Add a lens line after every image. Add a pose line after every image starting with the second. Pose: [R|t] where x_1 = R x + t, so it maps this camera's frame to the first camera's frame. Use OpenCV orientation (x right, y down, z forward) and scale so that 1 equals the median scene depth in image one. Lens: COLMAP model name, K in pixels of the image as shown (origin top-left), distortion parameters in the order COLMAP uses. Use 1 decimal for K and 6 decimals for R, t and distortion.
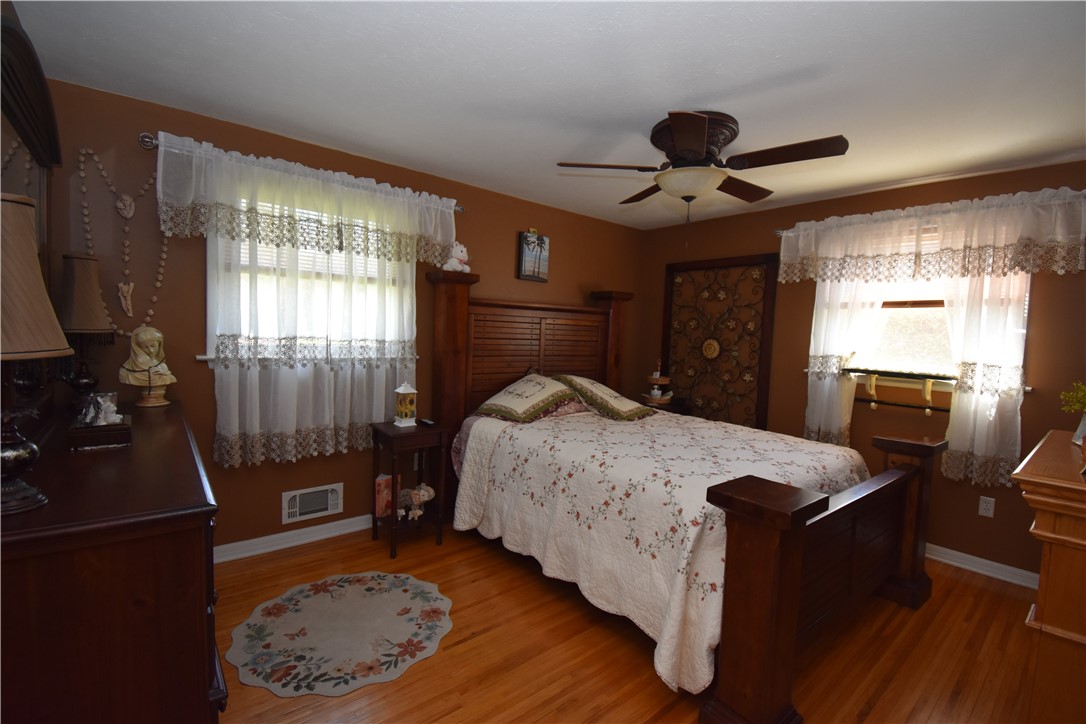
lens RADIAL K [[461.6, 0, 528.5], [0, 461.6, 357.2], [0, 0, 1]] dist [-0.000738, -0.023036]
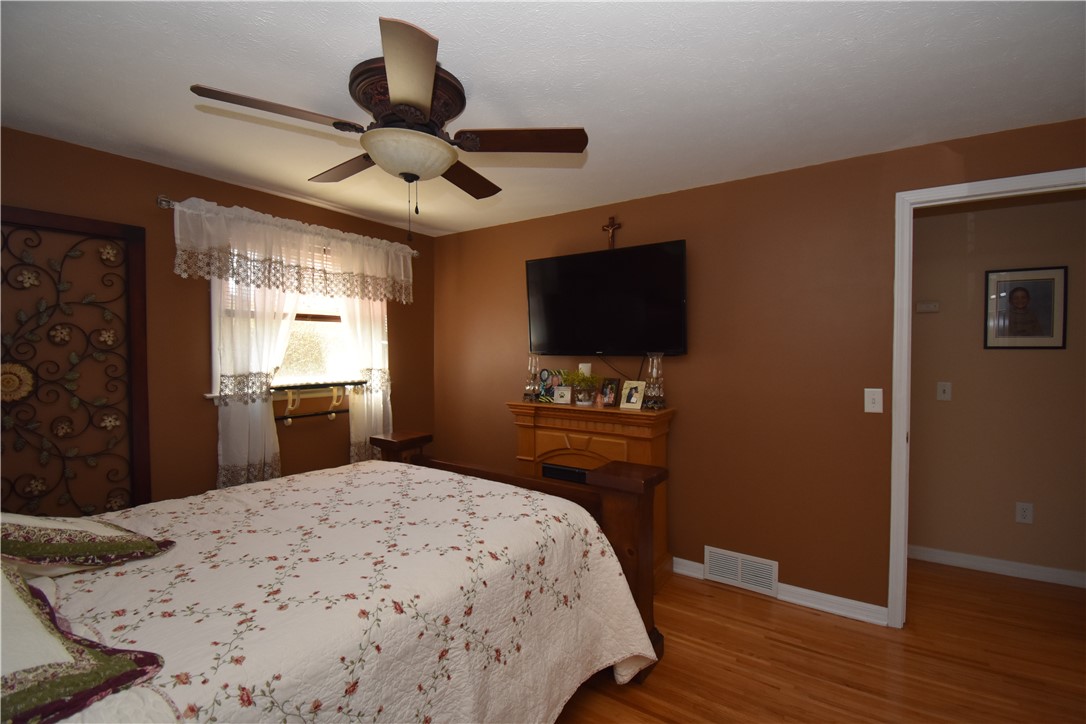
lens RADIAL K [[480.2, 0, 547.5], [0, 480.2, 361.8], [0, 0, 1]] dist [0.021517, -0.026884]
pose [[-0.301463, -0.058344, 0.951691, -0.279603], [0.042632, 0.996303, 0.074584, -0.054592], [-0.952524, 0.063057, -0.297861, 0.598429]]
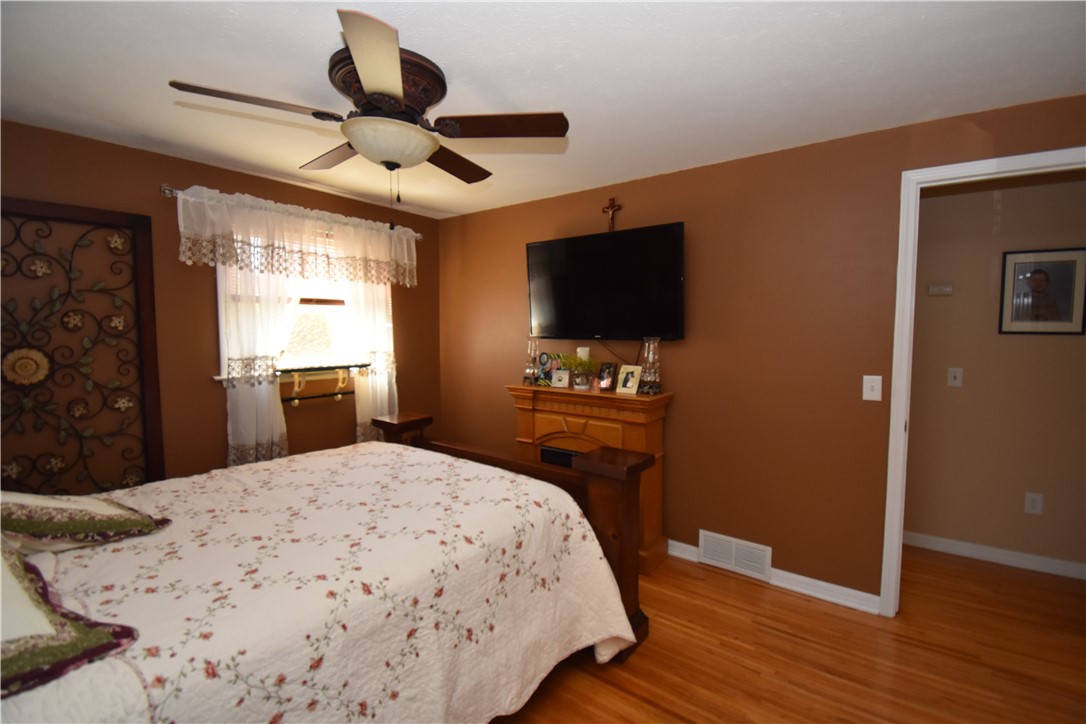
lens RADIAL K [[480.2, 0, 547.5], [0, 480.2, 361.8], [0, 0, 1]] dist [0.021517, -0.026884]
pose [[-0.254462, -0.103883, 0.961487, -0.292450], [0.044173, 0.991928, 0.118862, -0.063231], [-0.966073, 0.072718, -0.247819, 0.559252]]
